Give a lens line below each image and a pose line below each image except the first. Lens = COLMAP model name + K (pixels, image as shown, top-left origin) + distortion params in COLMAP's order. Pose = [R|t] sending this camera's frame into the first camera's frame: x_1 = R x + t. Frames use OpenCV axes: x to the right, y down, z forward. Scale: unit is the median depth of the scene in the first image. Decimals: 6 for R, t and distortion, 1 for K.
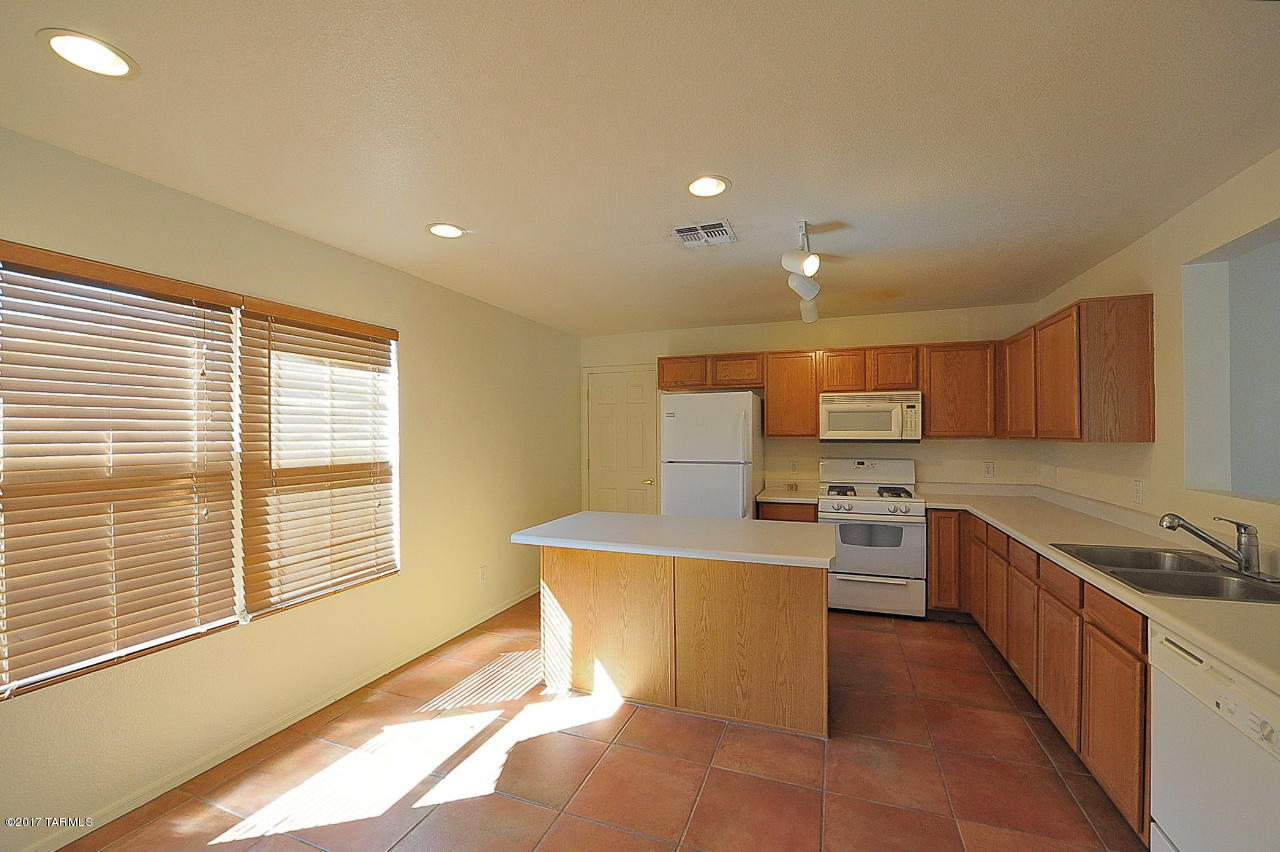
lens RADIAL K [[515.1, 0, 638.2], [0, 515.1, 431.1], [0, 0, 1]] dist [-0.018518, -0.000621]
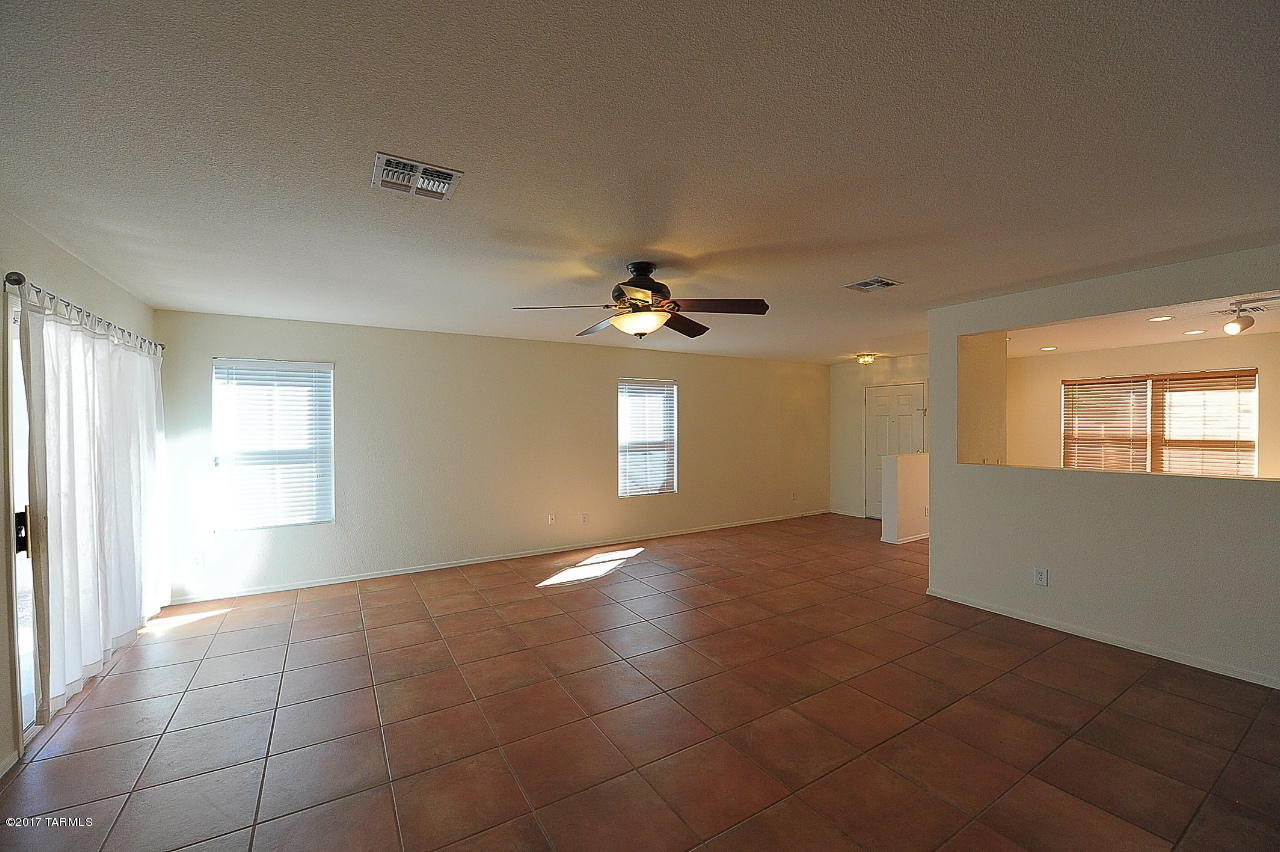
lens RADIAL K [[515.1, 0, 643.0], [0, 515.1, 431.7], [0, 0, 1]] dist [-0.018518, -0.000621]
pose [[-0.614768, 0.015482, -0.788556, 1.883123], [0.012857, 0.999871, 0.009607, -0.013948], [0.788603, -0.004233, -0.614888, 0.323236]]
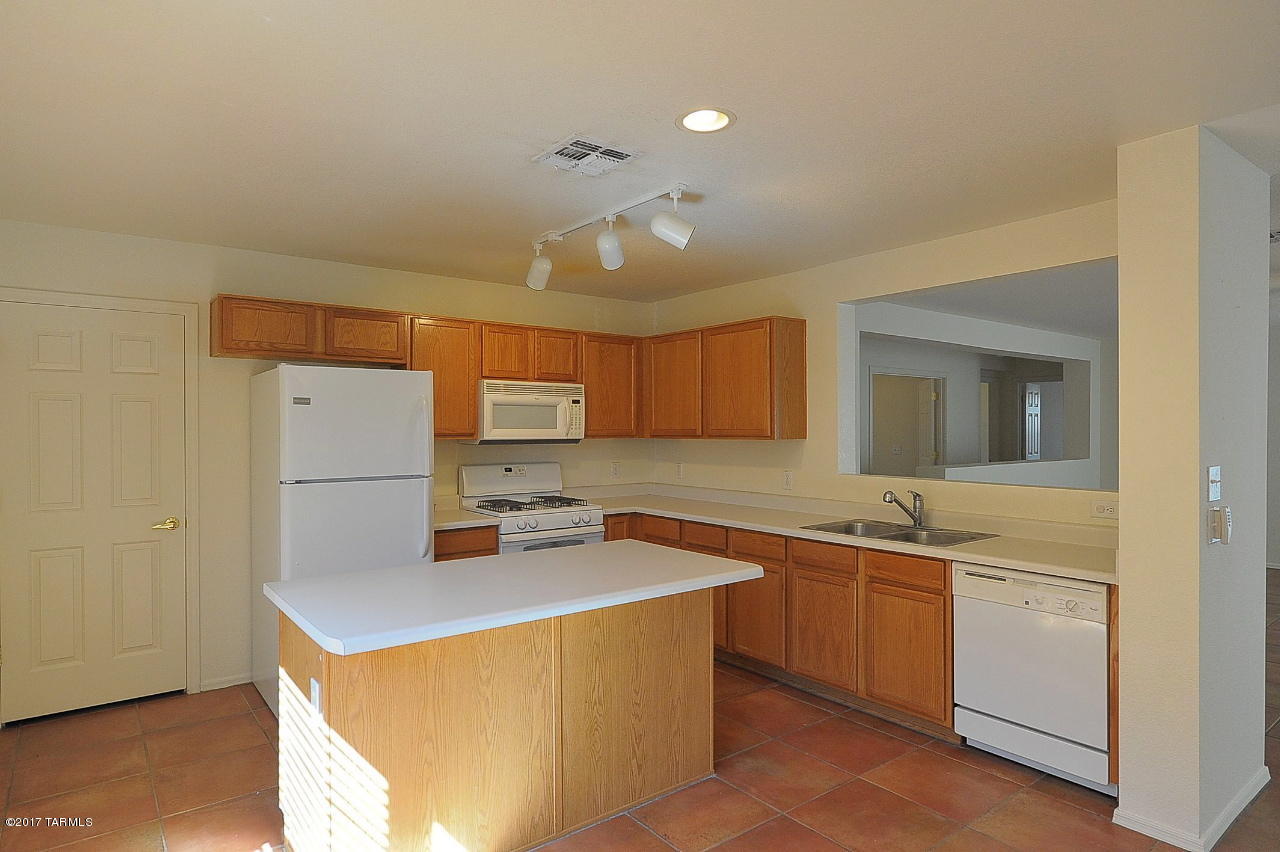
lens RADIAL K [[719.3, 0, 639.3], [0, 719.3, 428.7], [0, 0, 1]] dist [0.002336, 0.000725]
pose [[0.529228, 0.001798, 0.848478, -0.473090], [-0.001967, 0.999998, -0.000892, -0.000394], [-0.848477, -0.001197, 0.529230, 0.273857]]
